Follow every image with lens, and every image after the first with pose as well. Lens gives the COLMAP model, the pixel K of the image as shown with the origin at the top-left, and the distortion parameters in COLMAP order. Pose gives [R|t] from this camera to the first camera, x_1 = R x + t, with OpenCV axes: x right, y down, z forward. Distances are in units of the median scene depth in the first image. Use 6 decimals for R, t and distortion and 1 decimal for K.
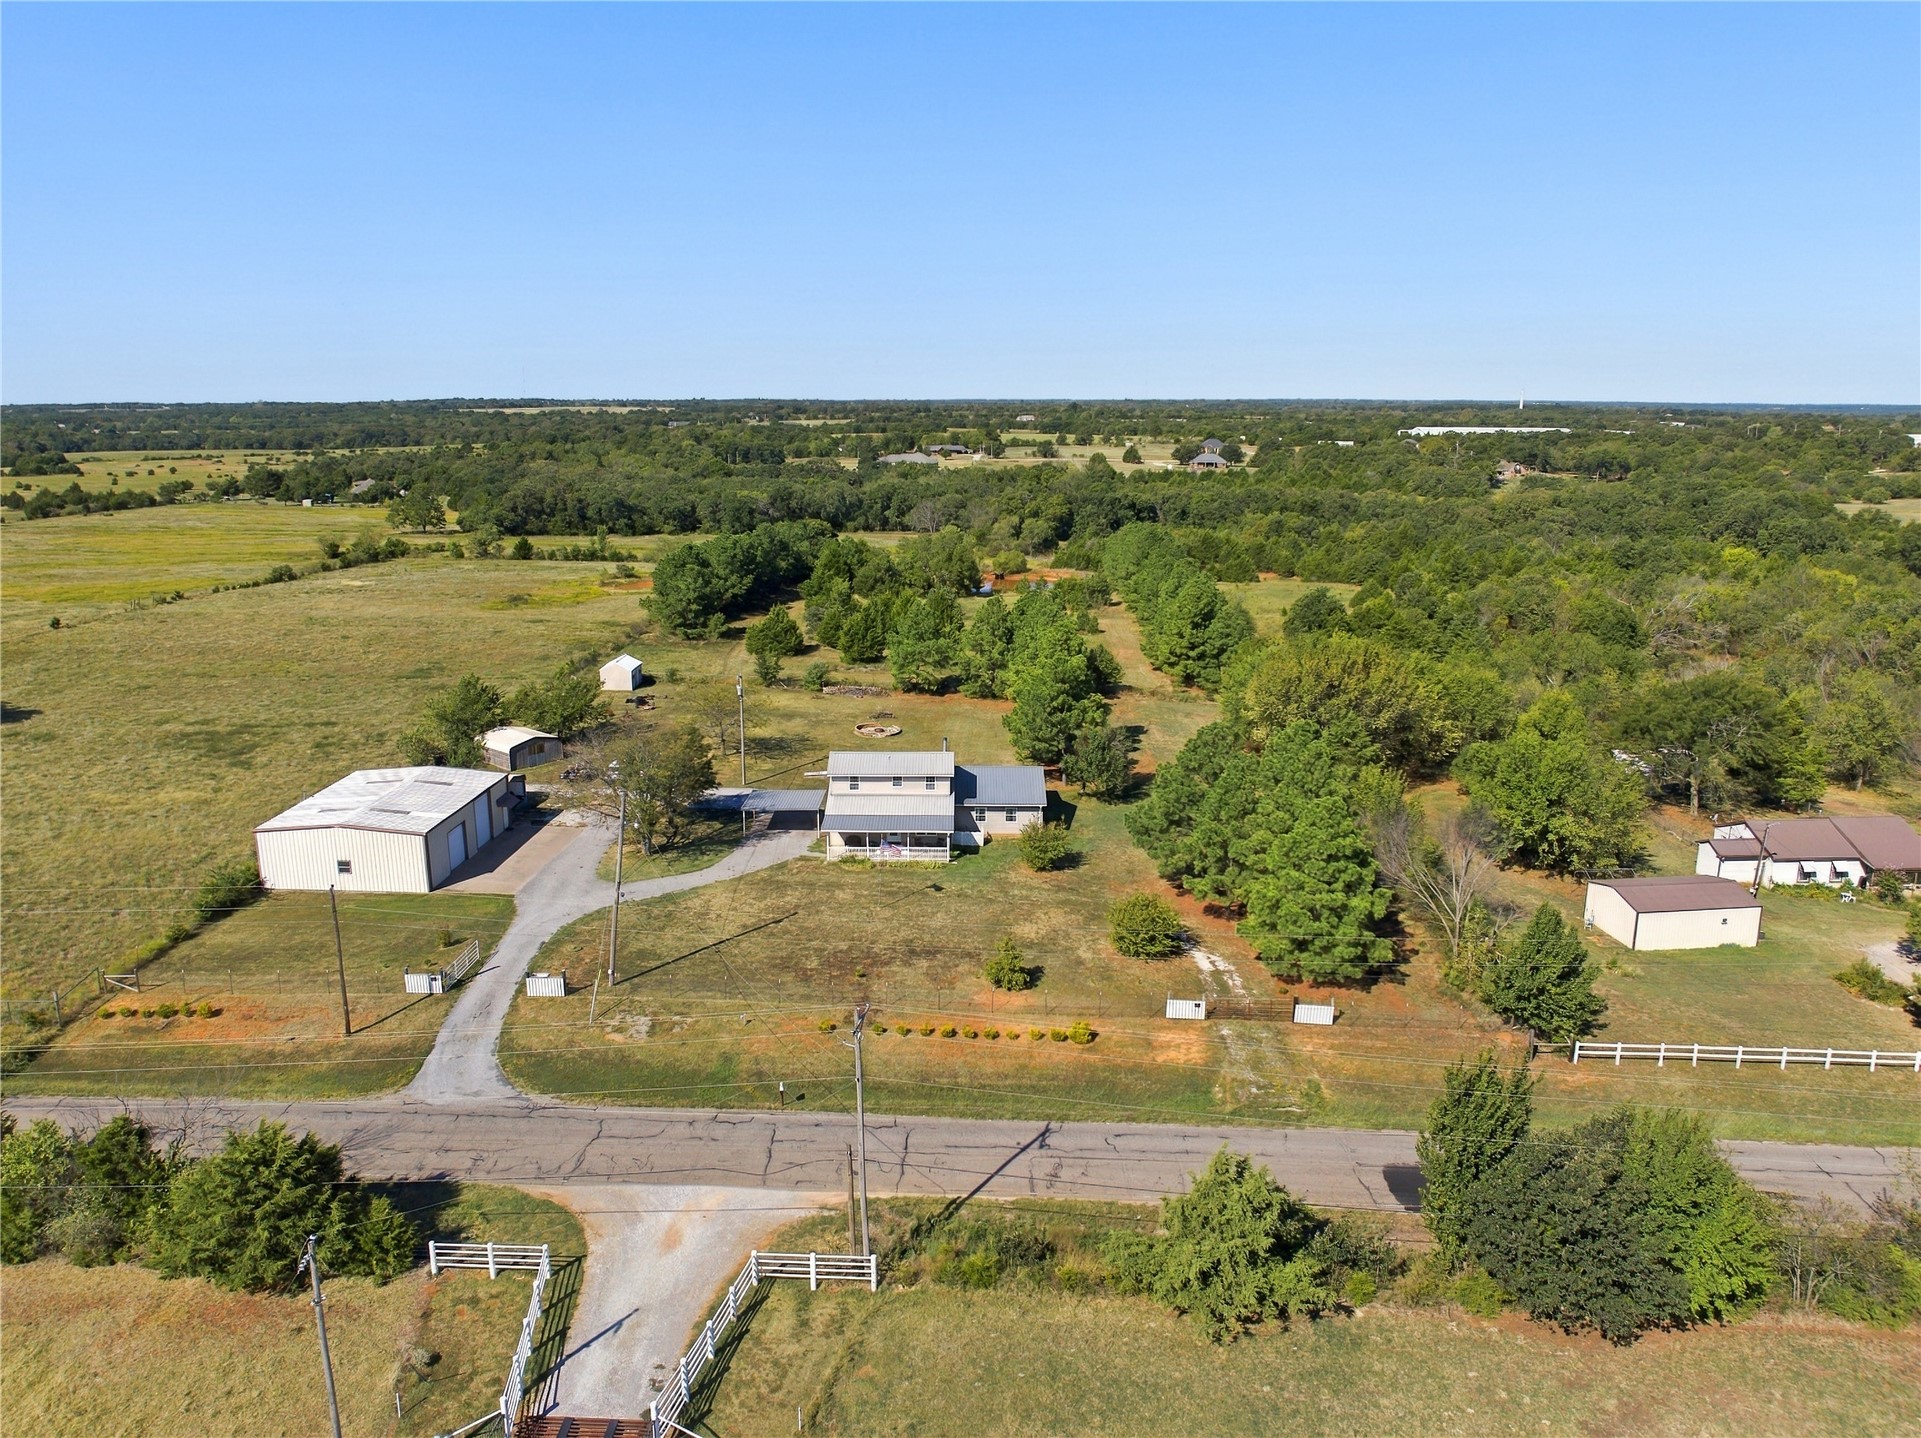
lens RADIAL K [[1302.9, 0, 960.5], [0, 1302.9, 719.0], [0, 0, 1]] dist [-0.037083, 0.001709]
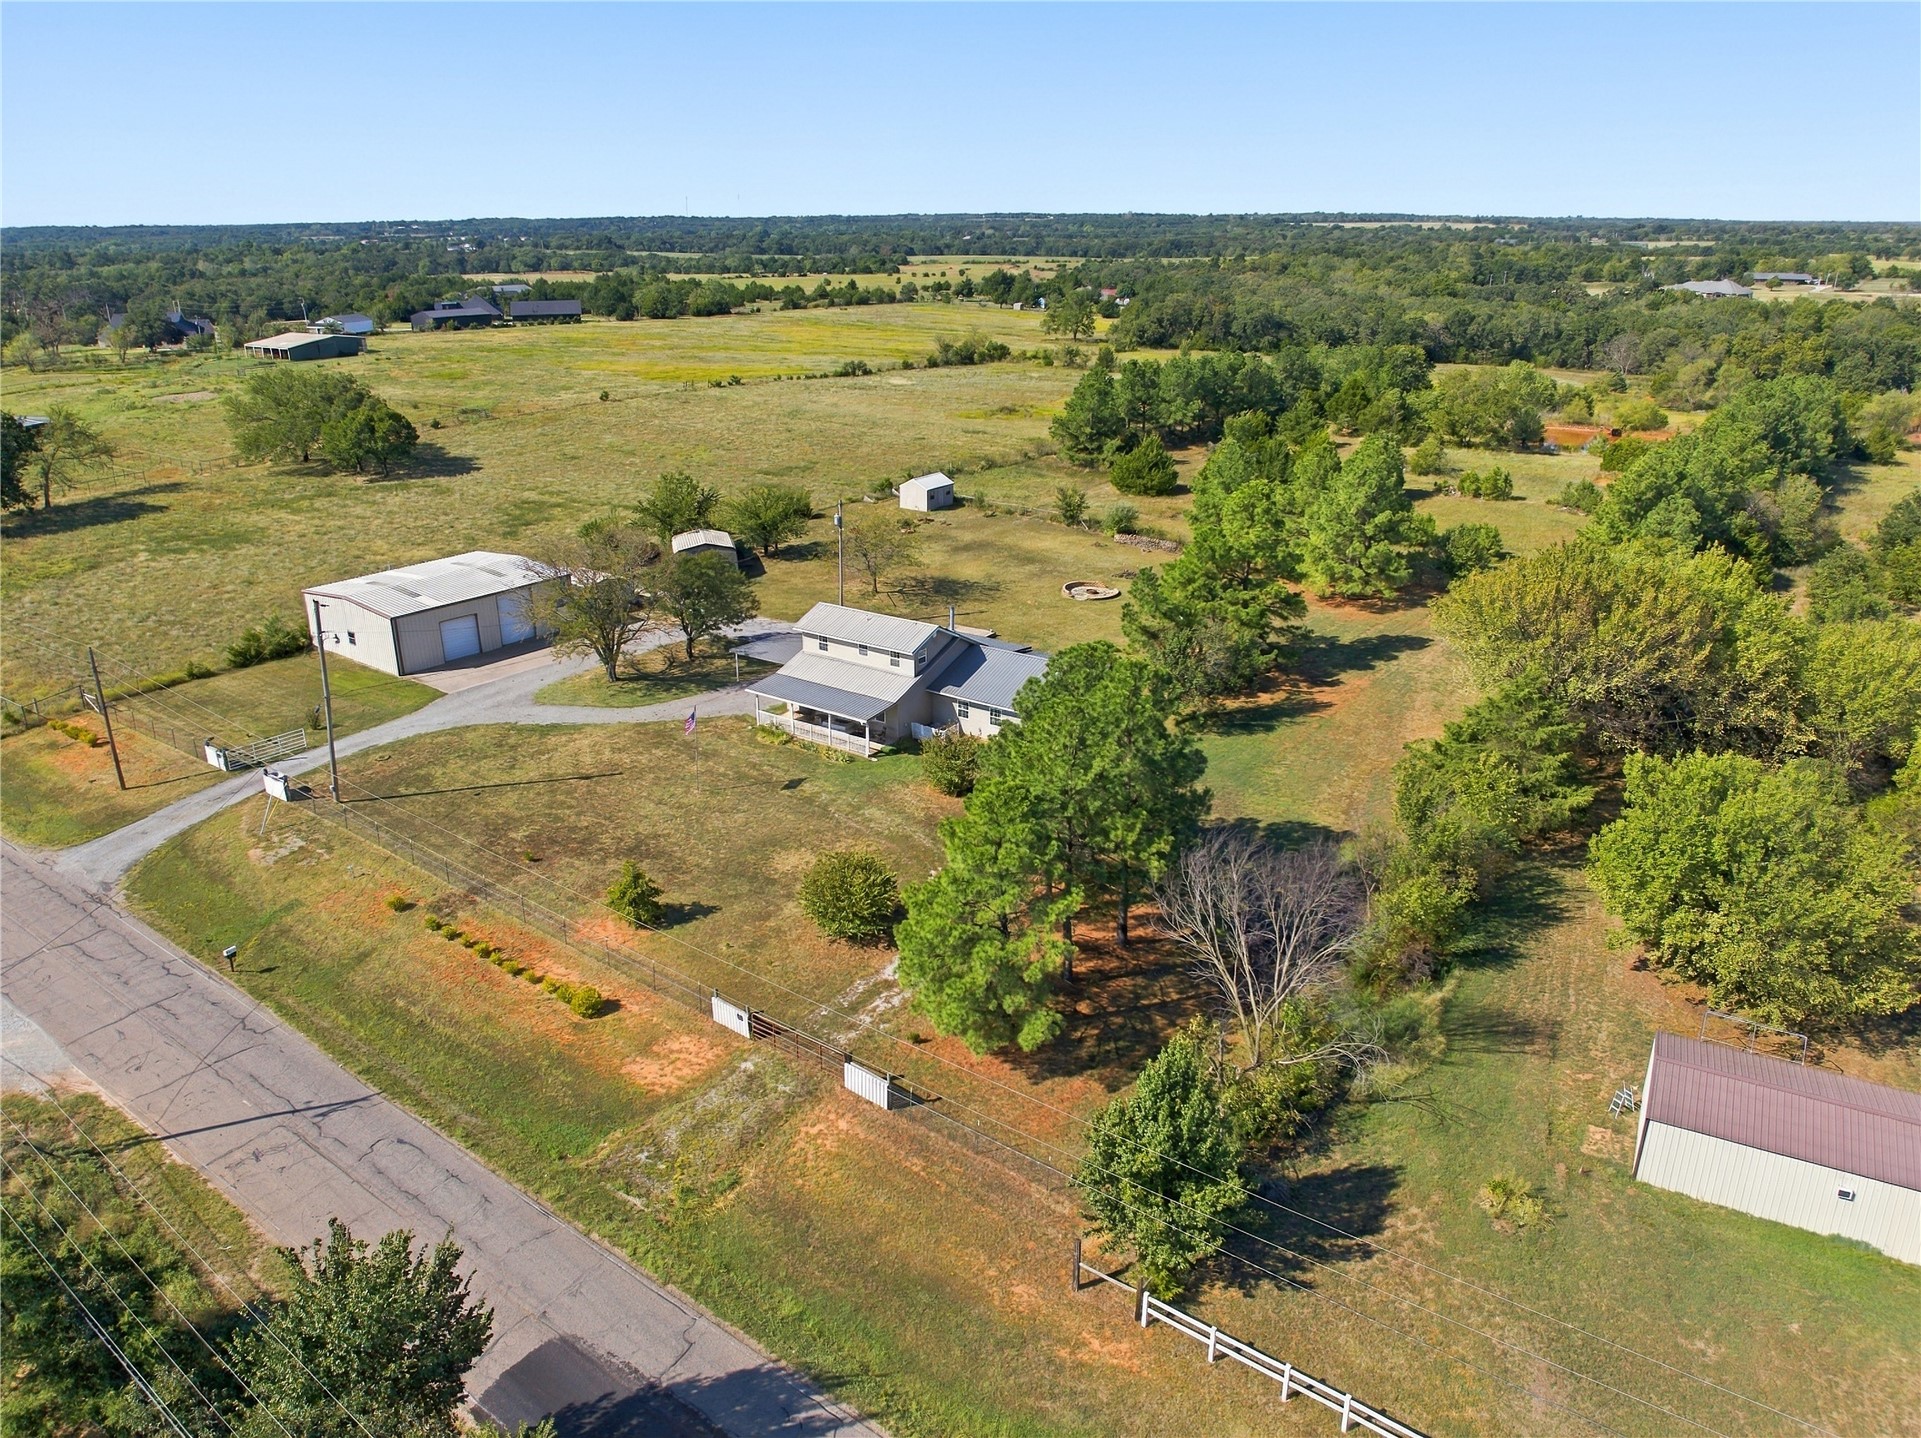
lens RADIAL K [[1302.9, 0, 960.5], [0, 1302.9, 719.0], [0, 0, 1]] dist [-0.037083, 0.001709]
pose [[0.828373, 0.200513, -0.523061, 0.280173], [-0.130012, 0.977064, 0.168651, -0.035915], [0.544881, -0.071702, 0.835442, 0.210390]]
